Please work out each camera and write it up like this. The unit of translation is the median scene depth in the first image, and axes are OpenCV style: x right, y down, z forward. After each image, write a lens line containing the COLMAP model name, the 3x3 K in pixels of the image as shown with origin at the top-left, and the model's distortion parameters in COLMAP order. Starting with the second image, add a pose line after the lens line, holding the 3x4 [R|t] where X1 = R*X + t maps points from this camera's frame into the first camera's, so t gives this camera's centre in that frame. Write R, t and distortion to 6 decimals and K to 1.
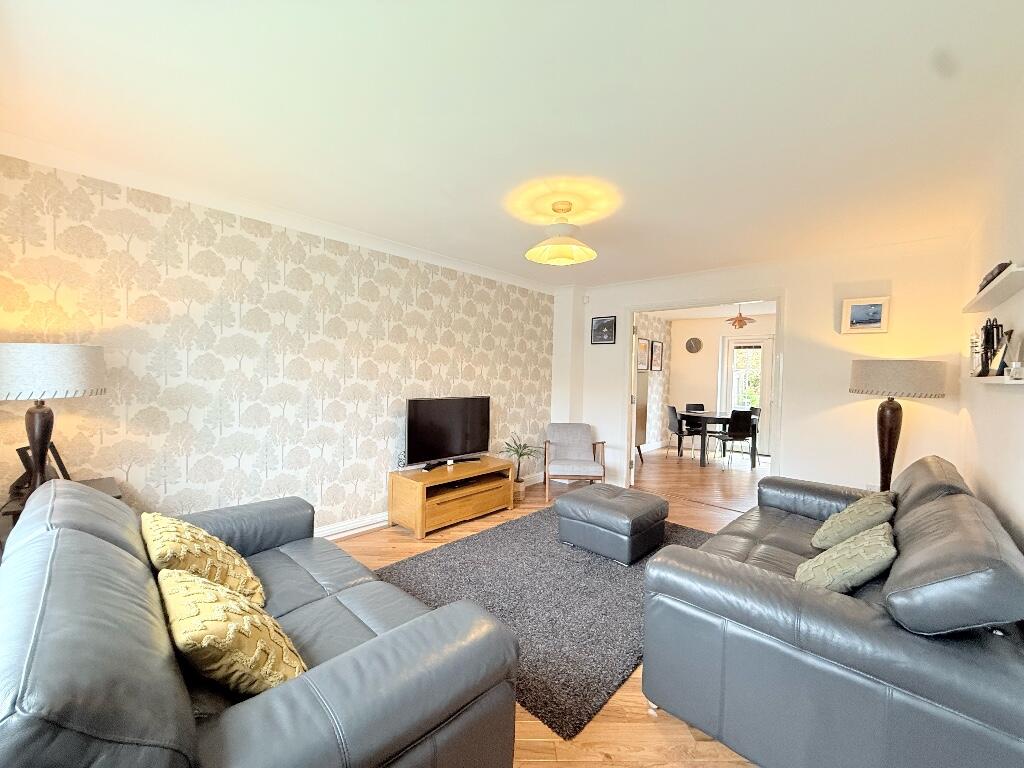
lens RADIAL K [[411.3, 0, 511.3], [0, 411.3, 383.2], [0, 0, 1]] dist [-0.003209, 0.000639]
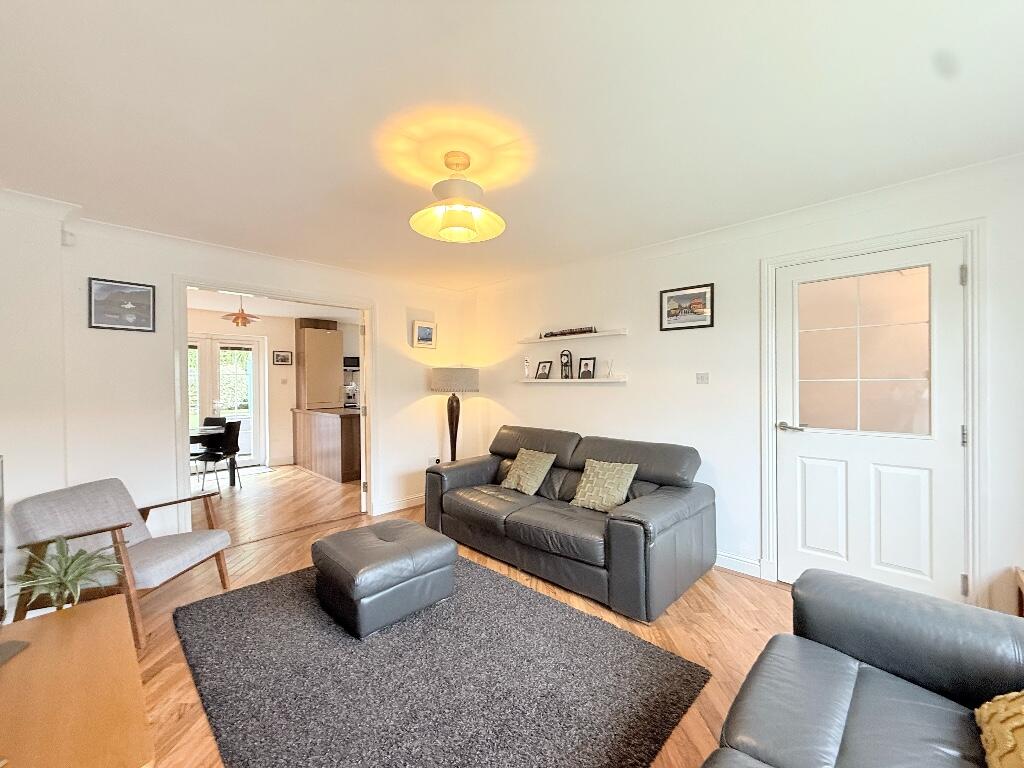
lens RADIAL K [[405.3, 0, 510.5], [0, 405.3, 380.4], [0, 0, 1]] dist [-0.016088, 0.000092]
pose [[0.015566, -0.018664, 0.999705, -0.444561], [0.030685, 0.999364, 0.018180, -0.027707], [-0.999408, 0.030393, 0.016129, 0.647615]]
